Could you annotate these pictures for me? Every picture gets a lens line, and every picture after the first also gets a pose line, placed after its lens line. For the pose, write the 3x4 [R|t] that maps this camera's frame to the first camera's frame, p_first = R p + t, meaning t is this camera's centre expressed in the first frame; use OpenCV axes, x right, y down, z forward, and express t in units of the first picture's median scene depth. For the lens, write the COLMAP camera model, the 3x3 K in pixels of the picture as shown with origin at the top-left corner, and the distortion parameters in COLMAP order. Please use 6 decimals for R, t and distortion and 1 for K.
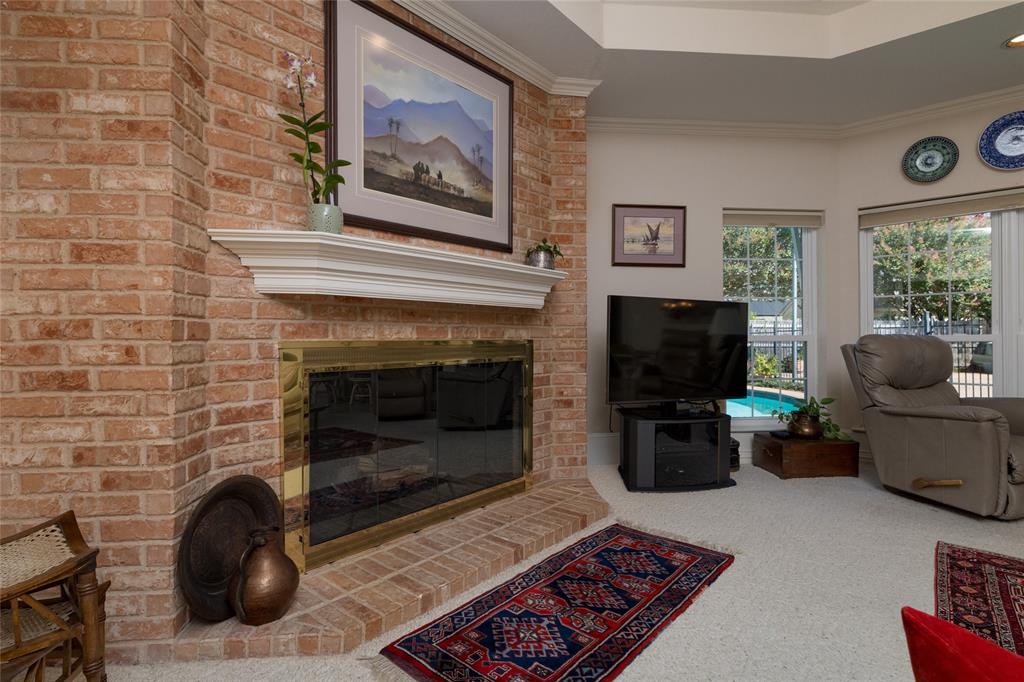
lens RADIAL K [[517.7, 0, 509.2], [0, 517.7, 337.1], [0, 0, 1]] dist [-0.000283, -0.000456]
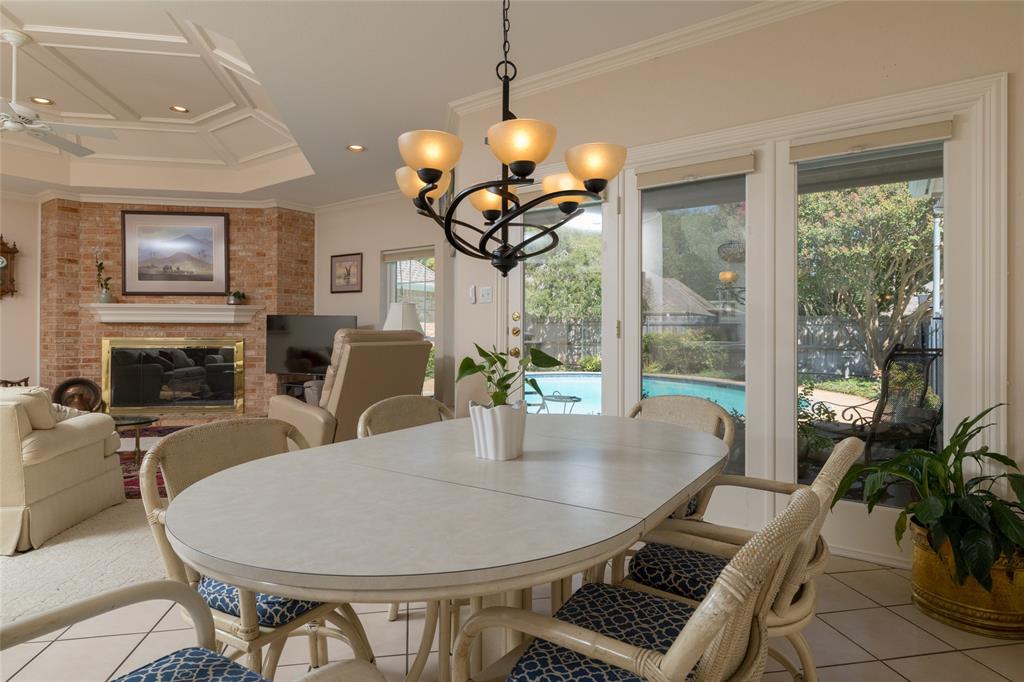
lens RADIAL K [[544.7, 0, 502.0], [0, 544.7, 334.4], [0, 0, 1]] dist [-0.003511, 0.000063]
pose [[0.766448, 0.005270, -0.642285, 3.107316], [-0.005828, 0.999982, 0.001250, -0.024637], [0.642280, 0.002785, 0.766465, 0.049705]]
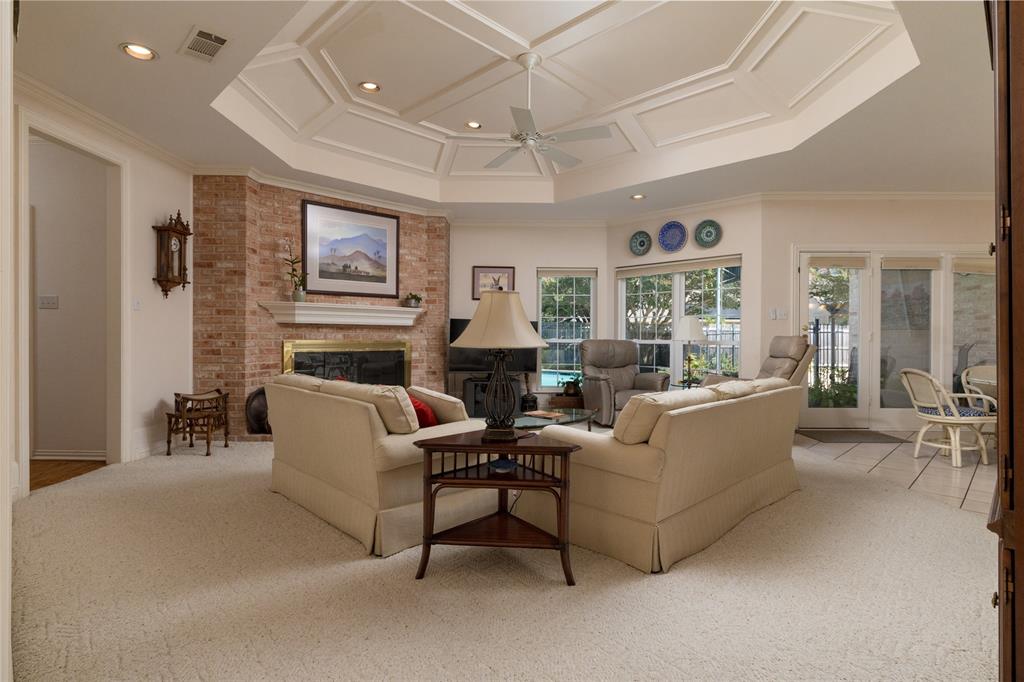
lens RADIAL K [[517.7, 0, 508.2], [0, 517.7, 337.7], [0, 0, 1]] dist [-0.000283, -0.000456]
pose [[0.996157, 0.009825, -0.087037, 0.872136], [-0.009677, 0.999951, 0.002123, -0.019735], [0.087054, -0.001273, 0.996203, -1.438926]]
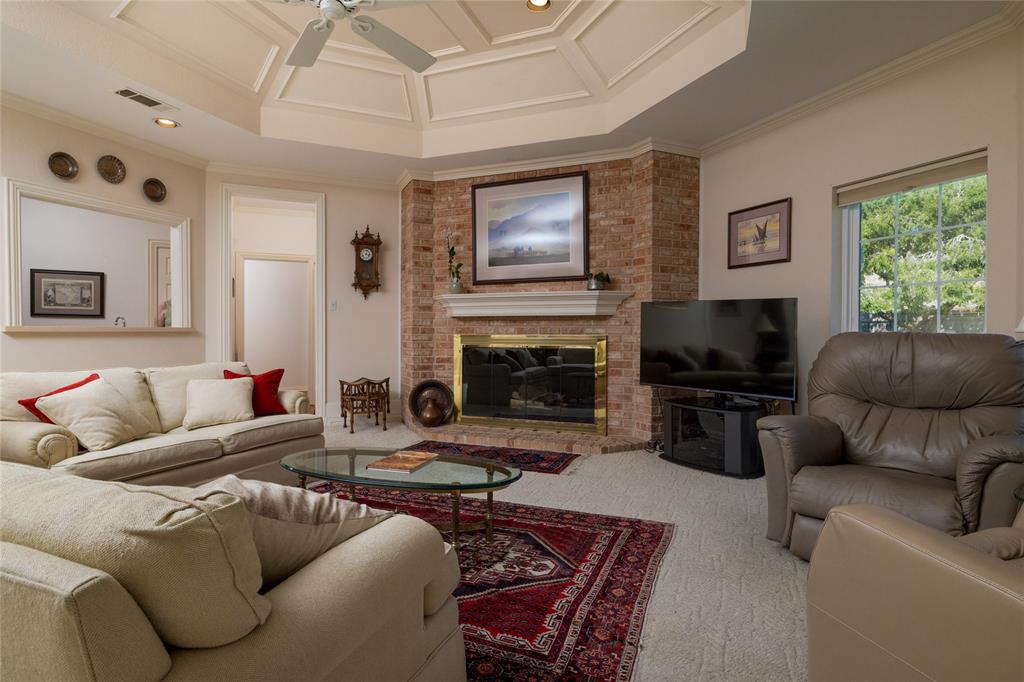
lens RADIAL K [[517.7, 0, 512.0], [0, 517.7, 338.3], [0, 0, 1]] dist [-0.000283, -0.000456]
pose [[0.328708, 0.013412, -0.944336, 1.965837], [-0.003776, 0.999910, 0.012887, -0.006351], [0.944424, -0.000670, 0.328729, 0.367766]]
